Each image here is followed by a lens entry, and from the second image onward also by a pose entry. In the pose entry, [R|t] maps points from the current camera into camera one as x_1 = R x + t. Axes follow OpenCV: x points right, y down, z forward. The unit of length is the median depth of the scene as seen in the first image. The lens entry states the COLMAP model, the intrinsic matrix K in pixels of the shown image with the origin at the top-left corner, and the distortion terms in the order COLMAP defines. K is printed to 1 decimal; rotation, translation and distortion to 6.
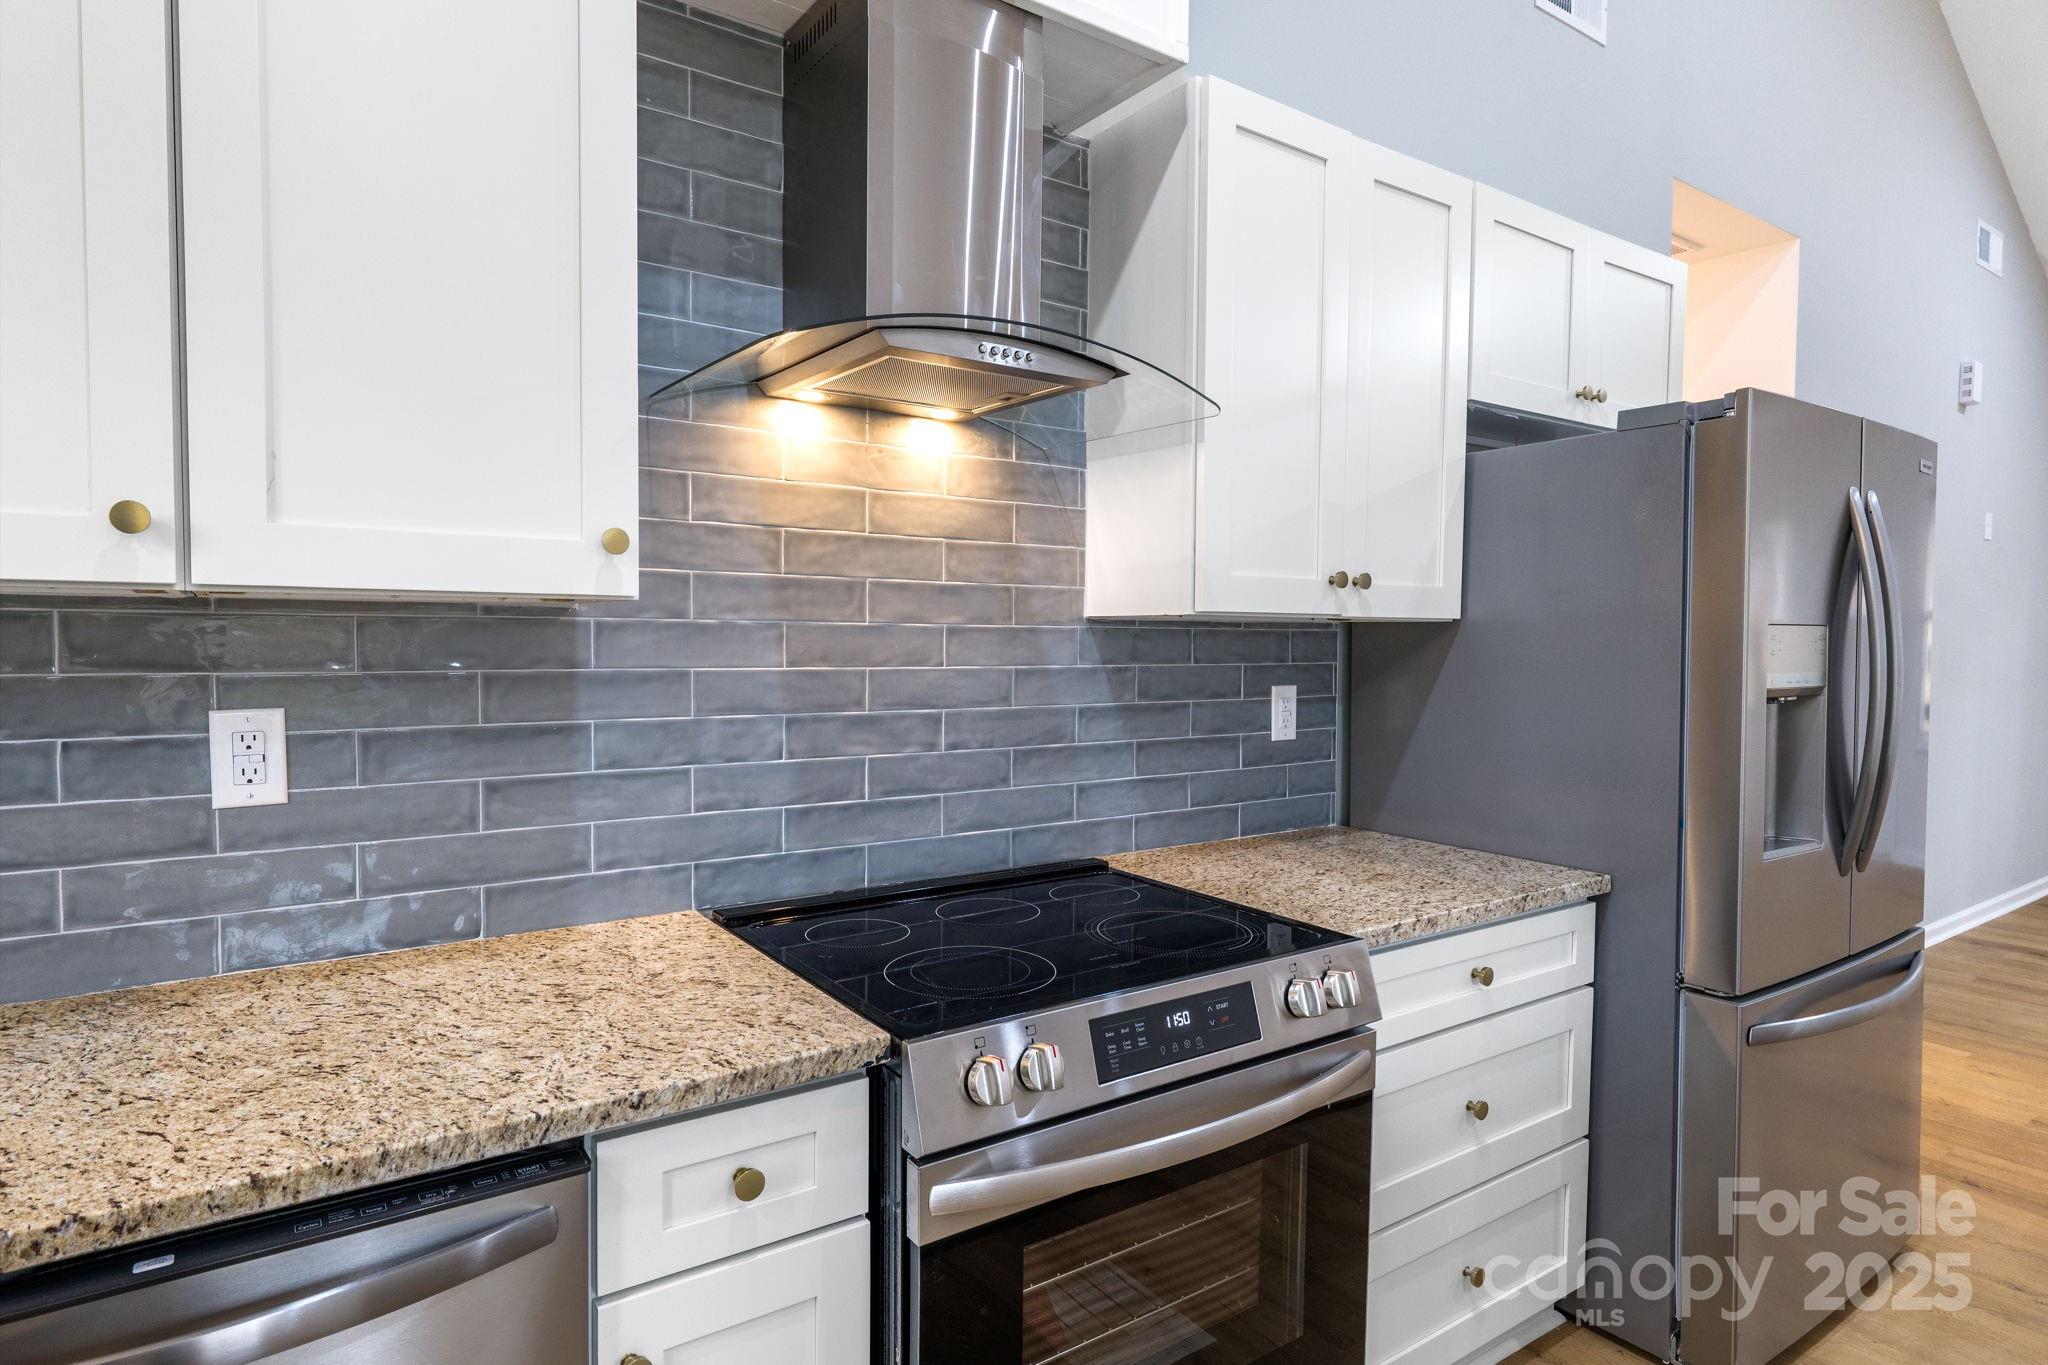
lens RADIAL K [[1131.7, 0, 1024.0], [0, 1131.7, 682.5], [0, 0, 1]] dist [-0.001418, -0.000183]
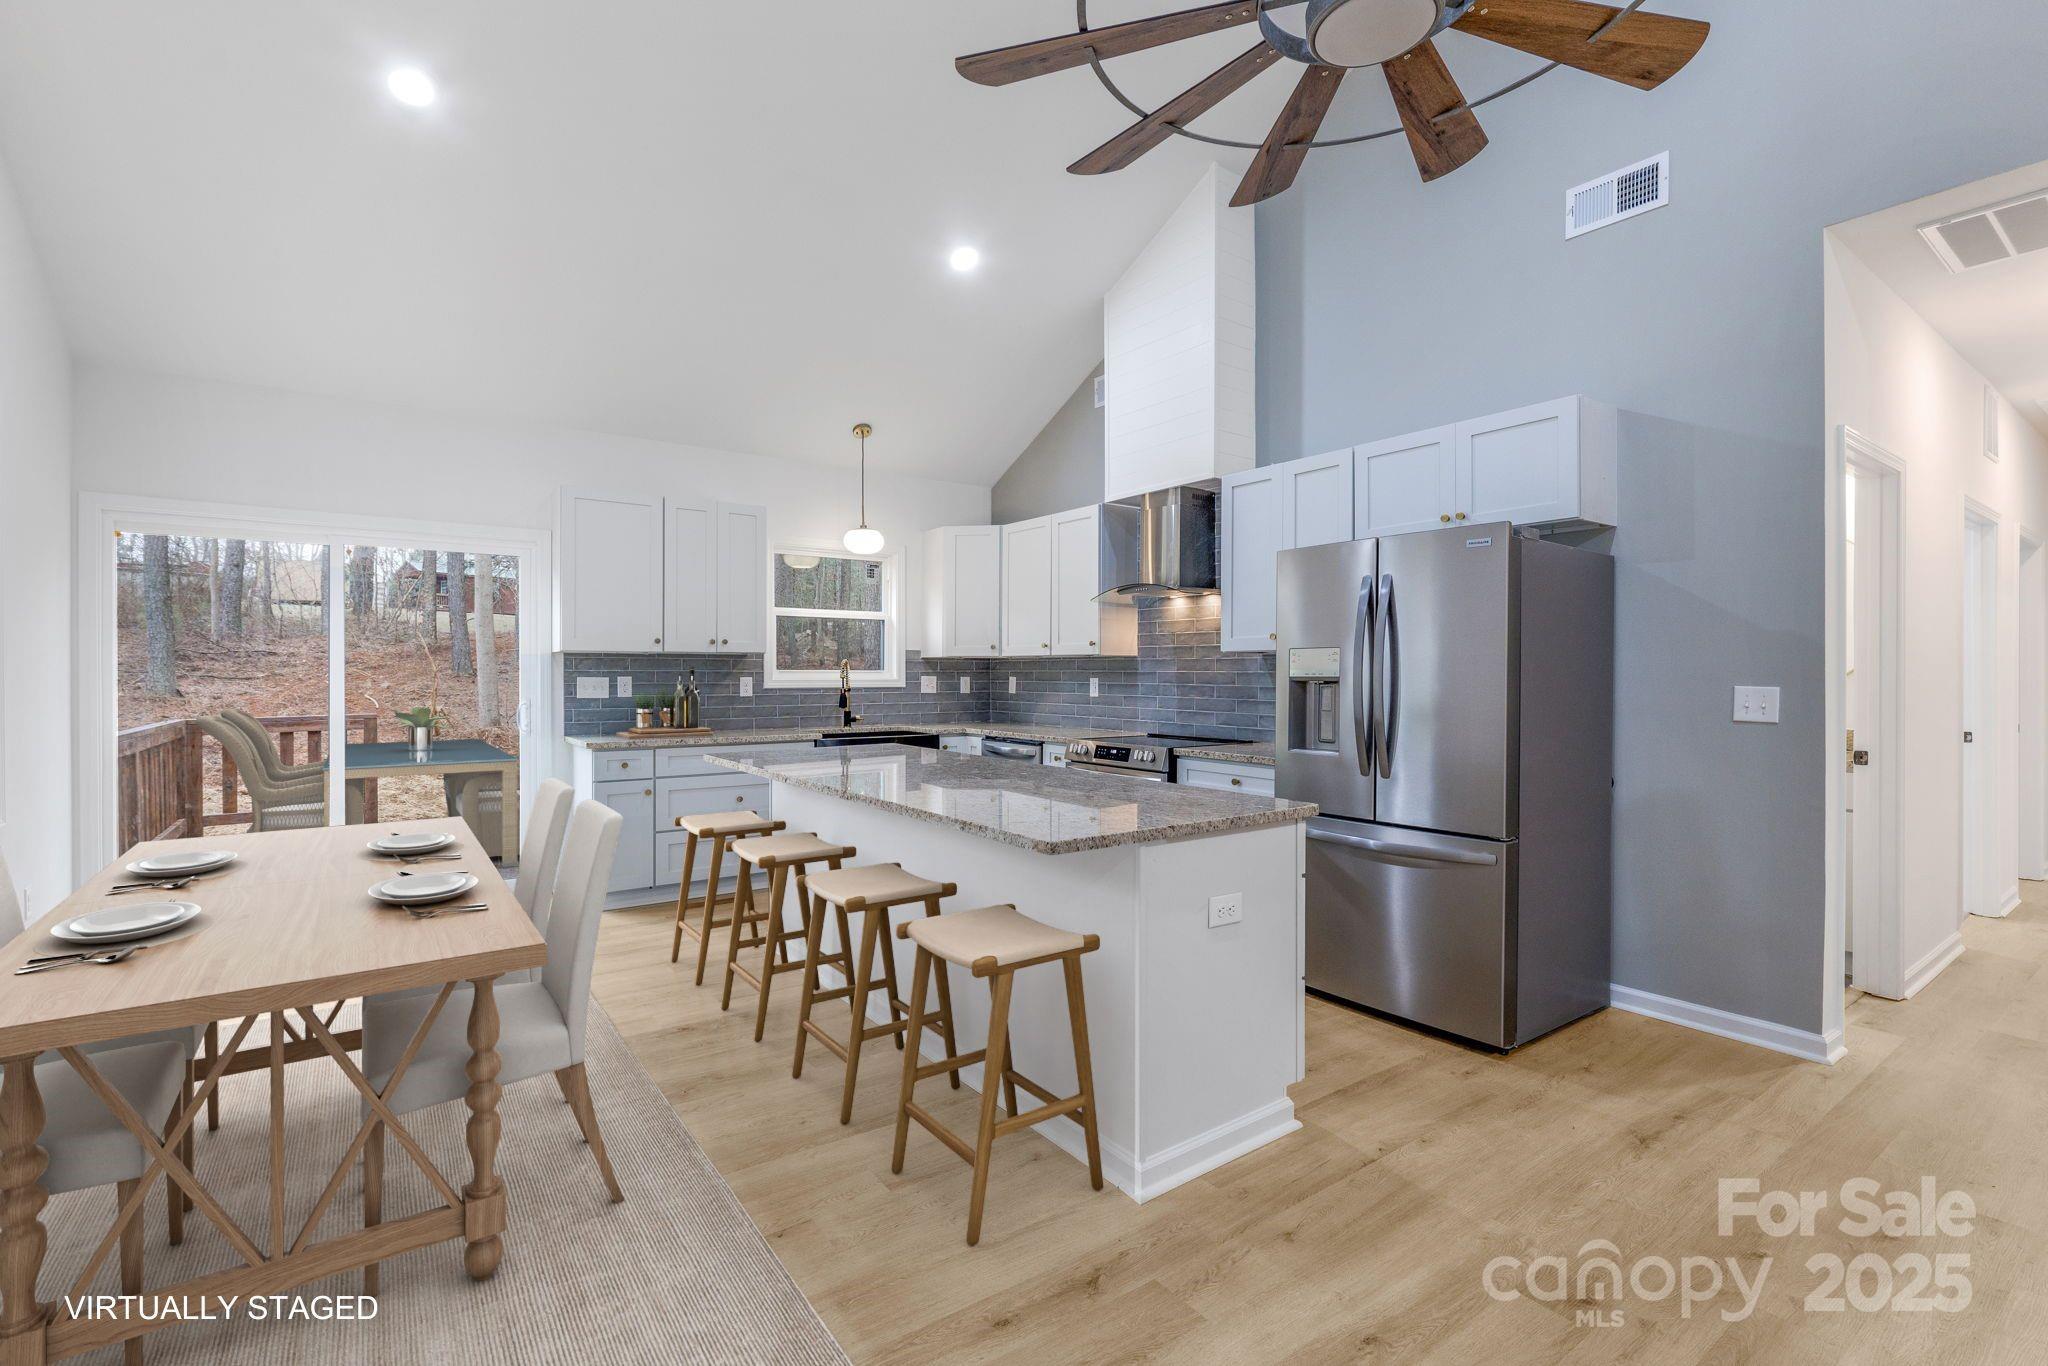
lens RADIAL K [[887.0, 0, 1019.3], [0, 887.0, 680.5], [0, 0, 1]] dist [-0.000757, -0.000167]
pose [[0.023304, 0.000872, -0.999728, 2.602342], [-0.045848, 0.998948, -0.000197, 0.039768], [0.998677, 0.045840, 0.023319, 0.434901]]
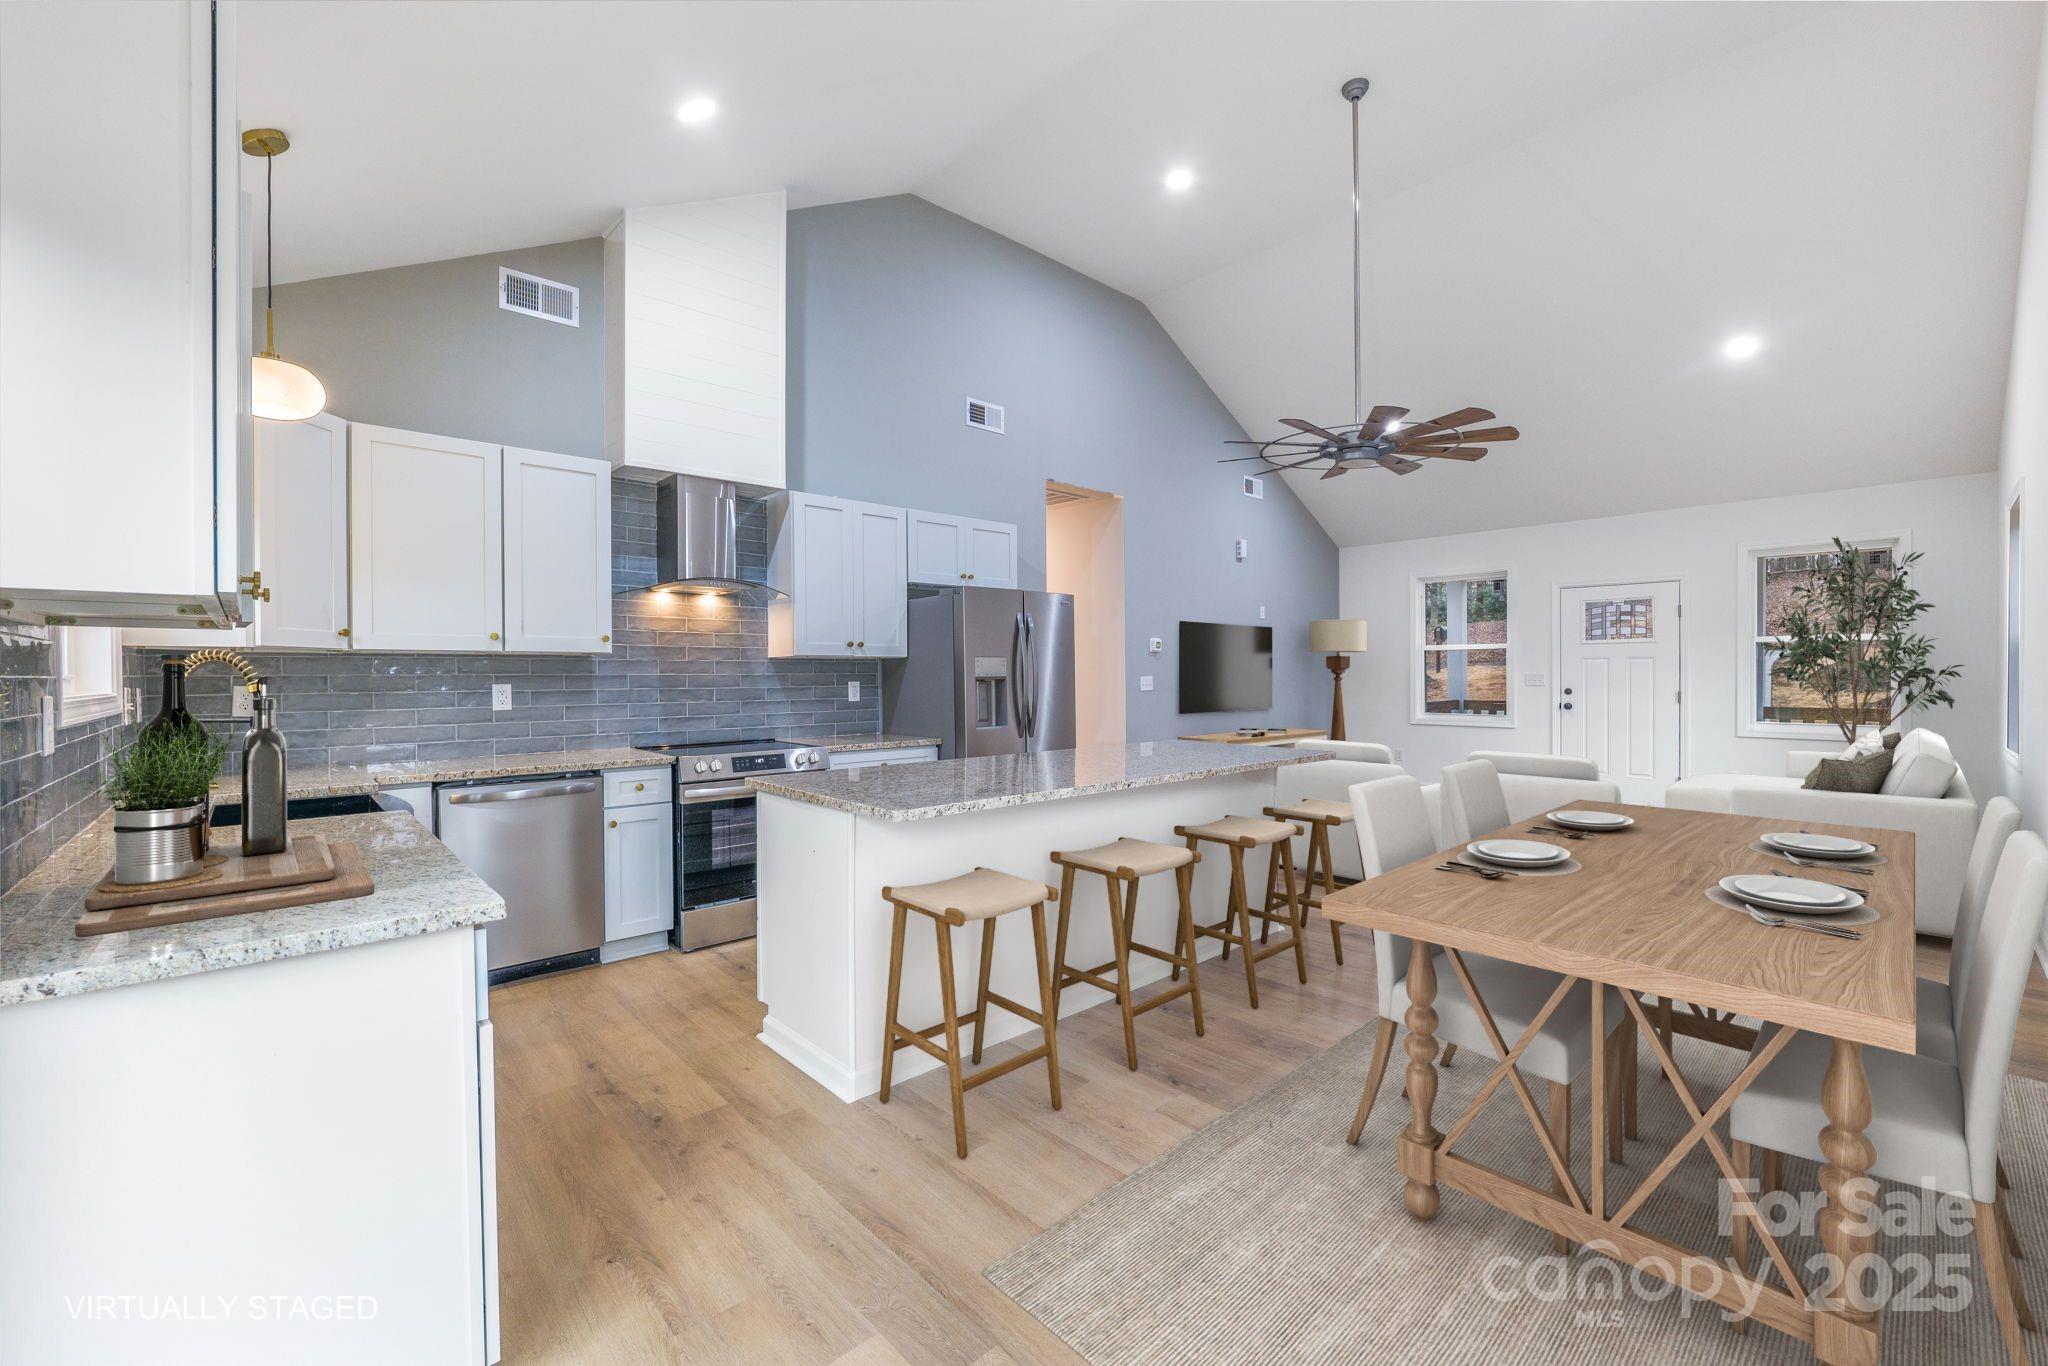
lens RADIAL K [[839.8, 0, 1005.2], [0, 839.8, 679.5], [0, 0, 1]] dist [-0.003345, -0.000526]
pose [[0.992746, -0.015452, 0.119232, 0.482739], [0.019875, 0.999154, -0.035997, 0.108156], [-0.118574, 0.038106, 0.992214, -1.489236]]
